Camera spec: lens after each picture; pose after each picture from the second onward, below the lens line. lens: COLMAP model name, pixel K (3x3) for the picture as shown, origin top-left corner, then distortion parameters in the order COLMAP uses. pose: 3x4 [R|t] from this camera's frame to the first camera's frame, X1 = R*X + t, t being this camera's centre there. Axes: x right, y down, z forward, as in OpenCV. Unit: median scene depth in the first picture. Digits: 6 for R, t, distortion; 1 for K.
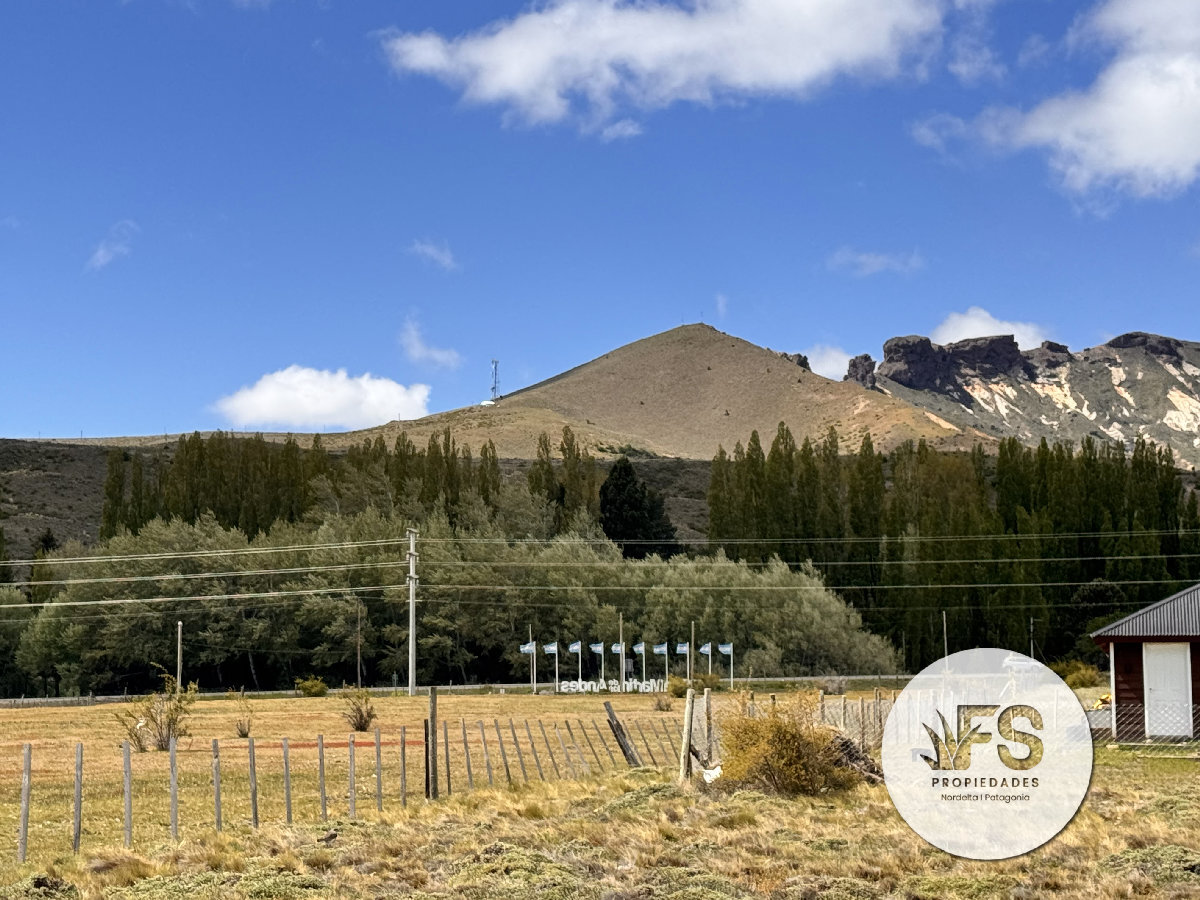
lens RADIAL K [[2799.9, 0, 592.2], [0, 2799.9, 445.7], [0, 0, 1]] dist [0.109008, 0.000000]
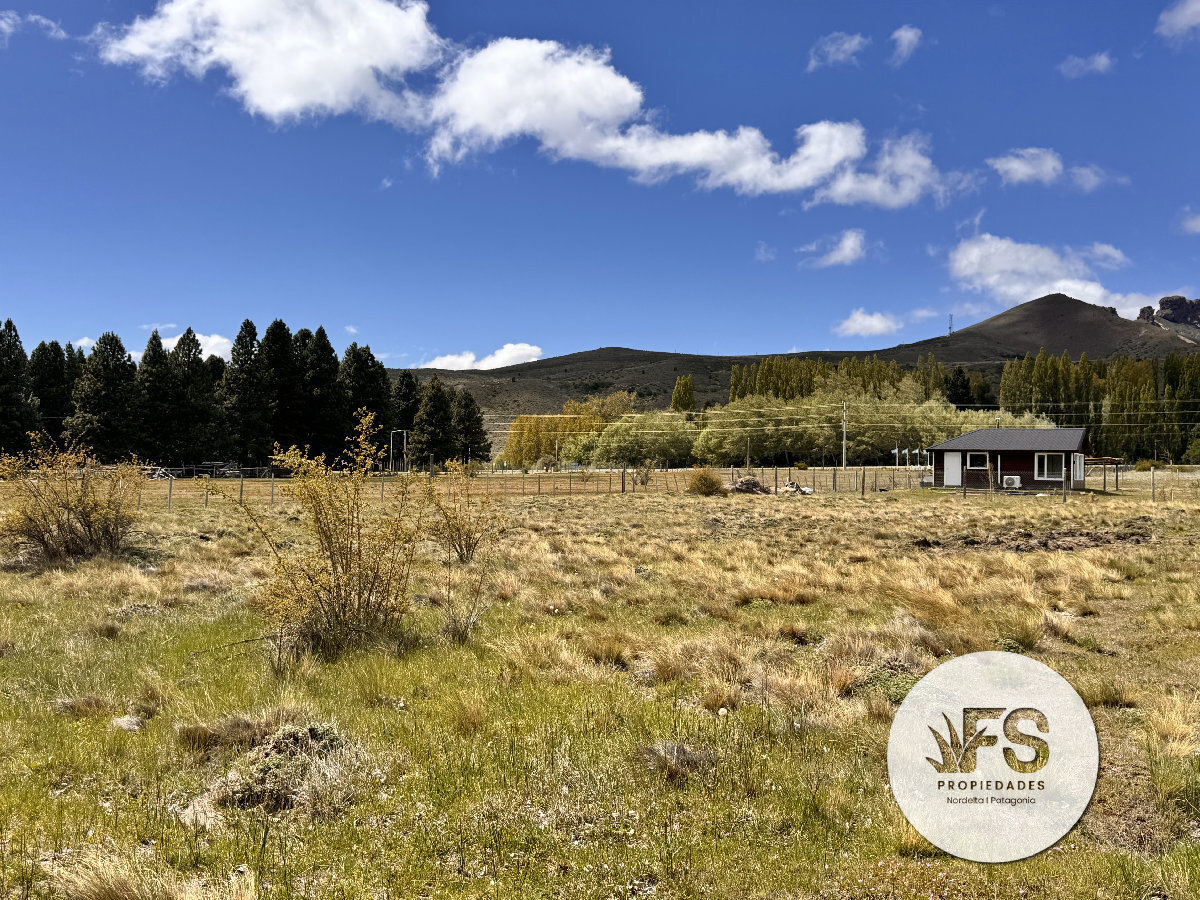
lens RADIAL K [[1271.4, 0, 610.4], [0, 1271.4, 473.5], [0, 0, 1]] dist [0.137684, 0.000000]
pose [[0.955337, 0.018319, -0.294949, 0.051345], [0.008700, 0.995901, 0.090034, -0.005330], [0.295389, -0.088579, 0.951262, -0.063563]]
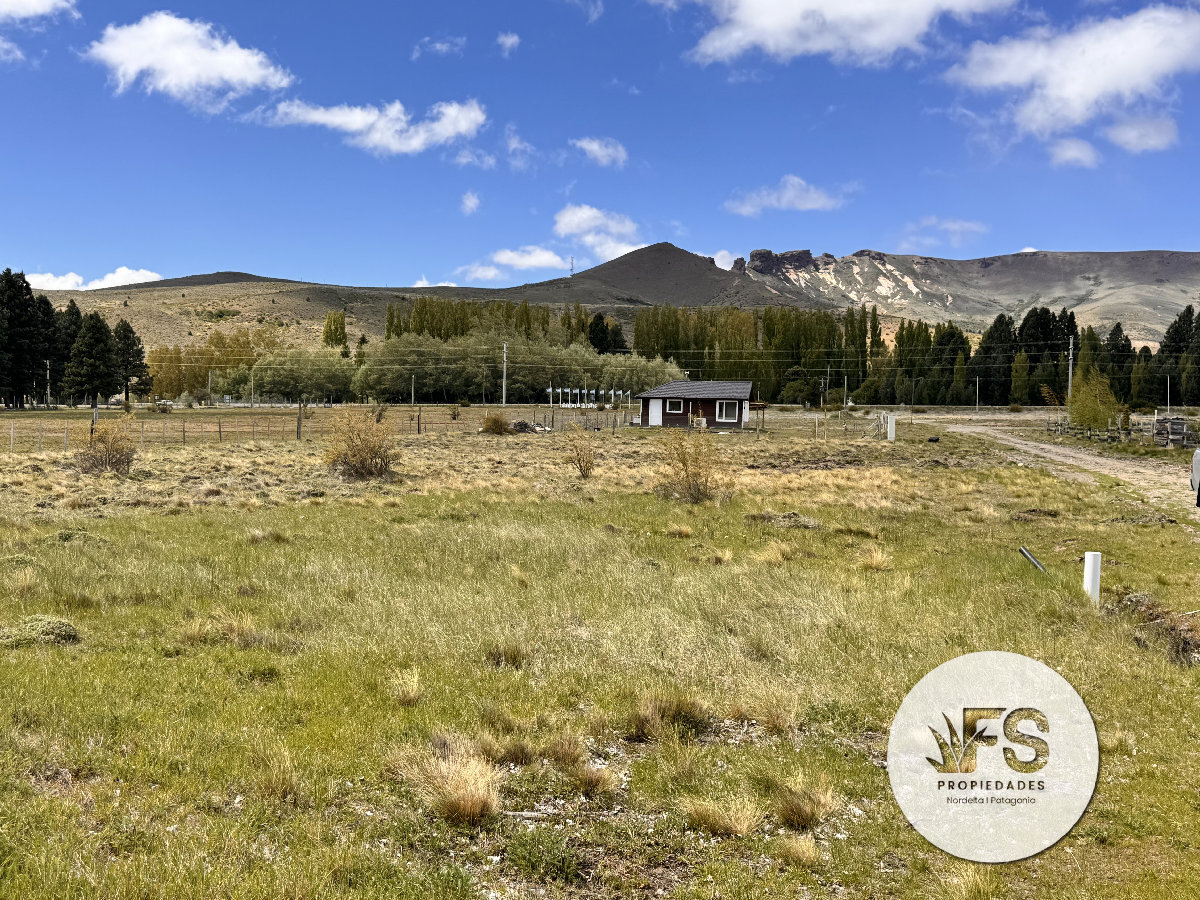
lens RADIAL K [[1271.4, 0, 596.7], [0, 1271.4, 460.4], [0, 0, 1]] dist [0.137684, 0.000000]
pose [[0.999511, 0.026750, -0.016191, 0.031733], [-0.024438, 0.991319, 0.129191, -0.011169], [0.019506, -0.128732, 0.991488, -0.114256]]
